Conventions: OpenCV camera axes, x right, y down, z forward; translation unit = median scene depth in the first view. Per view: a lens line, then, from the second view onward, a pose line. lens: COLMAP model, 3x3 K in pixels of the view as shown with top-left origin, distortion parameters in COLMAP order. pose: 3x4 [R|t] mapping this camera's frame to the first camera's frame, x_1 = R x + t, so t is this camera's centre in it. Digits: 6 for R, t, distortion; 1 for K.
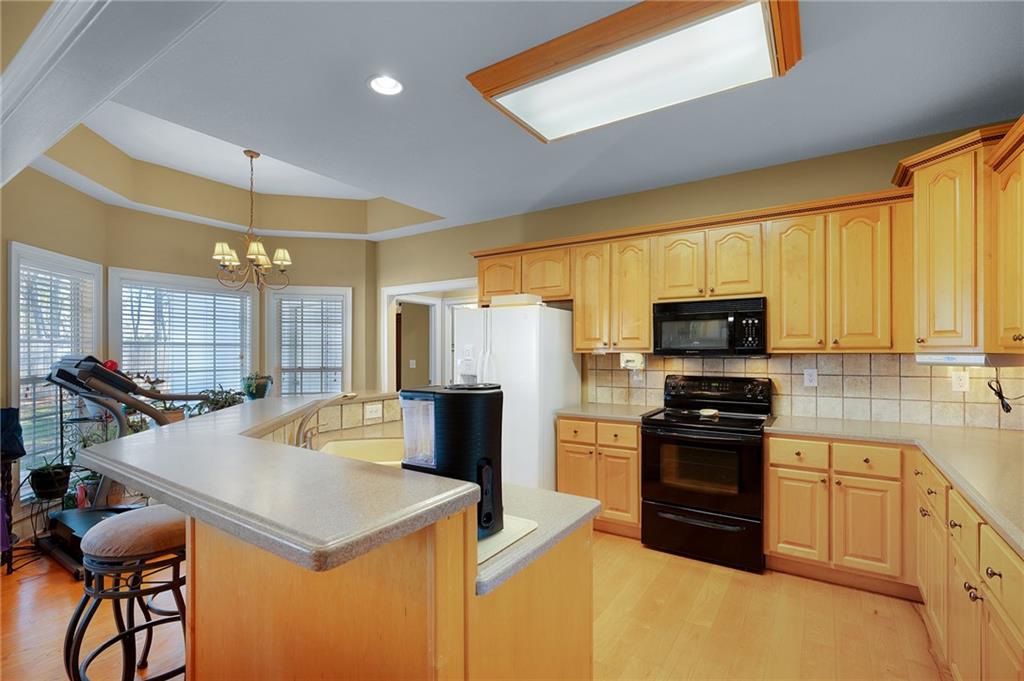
lens RADIAL K [[466.5, 0, 515.9], [0, 466.5, 351.8], [0, 0, 1]] dist [0.004059, -0.001284]
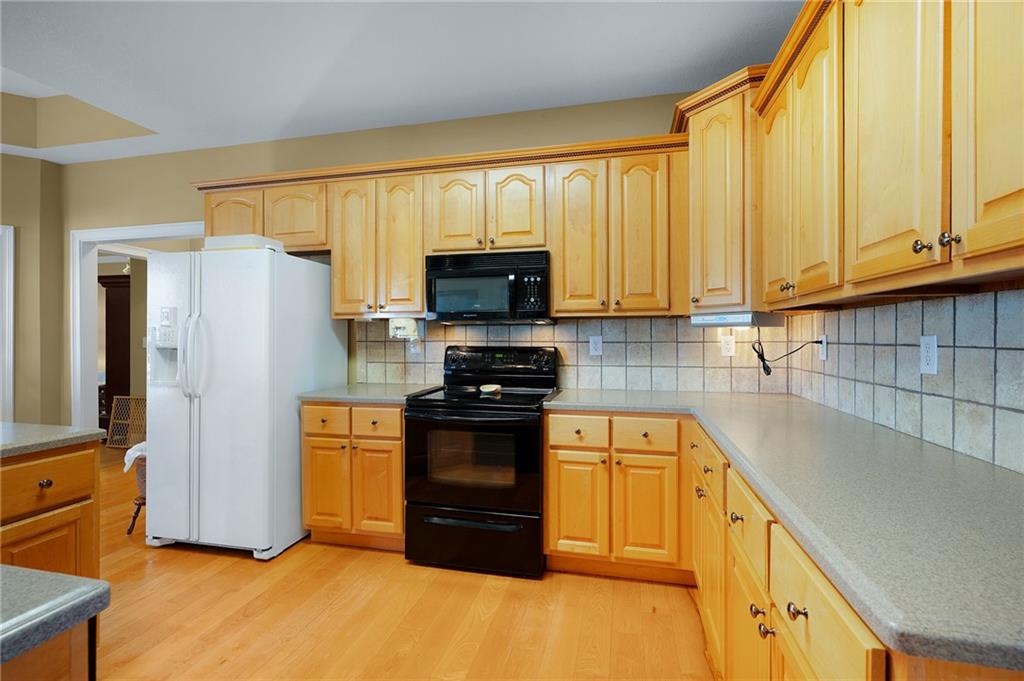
lens RADIAL K [[466.5, 0, 508.2], [0, 466.5, 336.2], [0, 0, 1]] dist [0.004059, -0.001284]
pose [[0.942915, 0.000836, 0.333032, 0.173807], [0.000010, 0.999997, -0.002537, 0.040324], [-0.333033, 0.002395, 0.942912, 0.209633]]
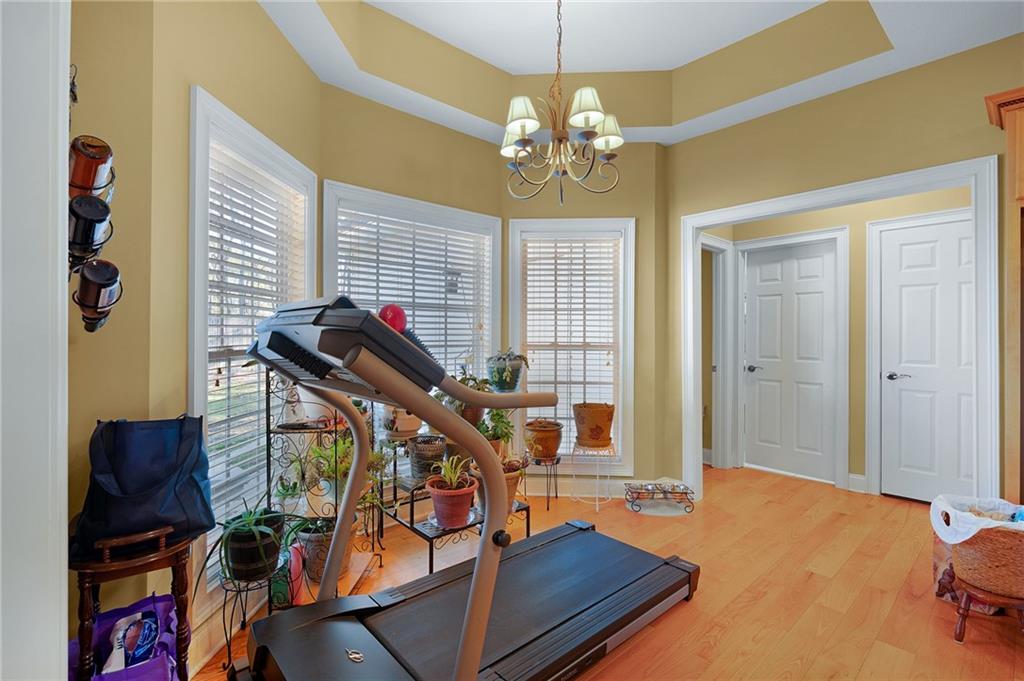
lens RADIAL K [[466.5, 0, 511.1], [0, 466.5, 333.5], [0, 0, 1]] dist [0.004059, -0.001284]
pose [[0.969310, 0.002116, -0.245833, -0.621912], [-0.003530, 0.999980, -0.005309, 0.040142], [0.245817, 0.006014, 0.969298, 0.595636]]
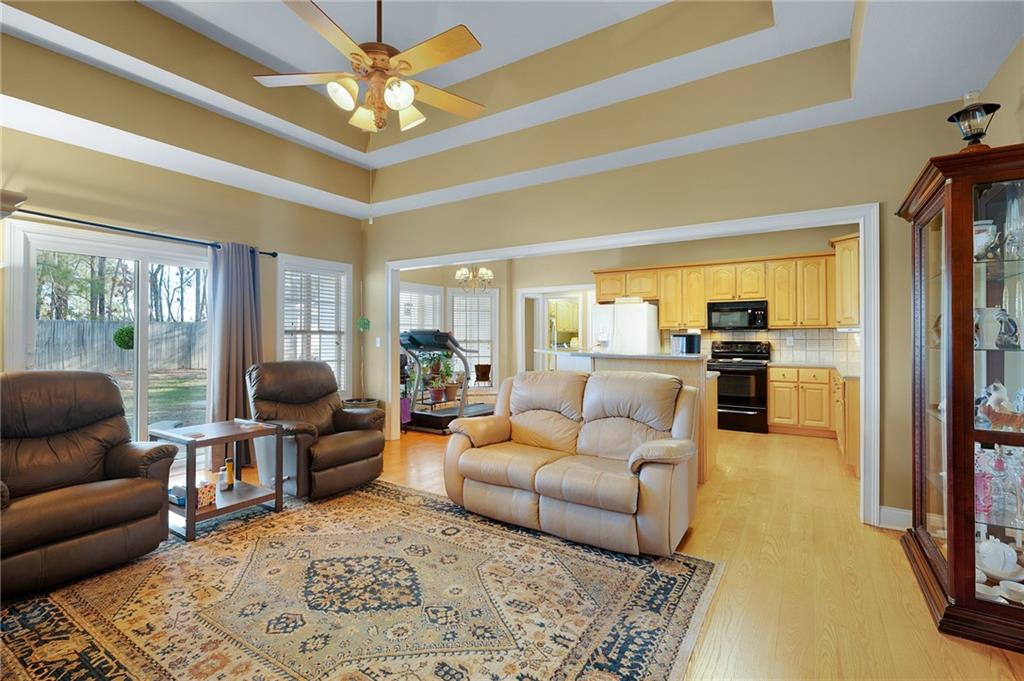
lens RADIAL K [[466.5, 0, 511.8], [0, 466.5, 329.4], [0, 0, 1]] dist [0.004059, -0.001284]
pose [[0.999944, 0.000808, 0.010584, -0.565262], [-0.000667, 0.999910, -0.013405, 0.034079], [-0.010593, 0.013397, 0.999854, -0.961723]]
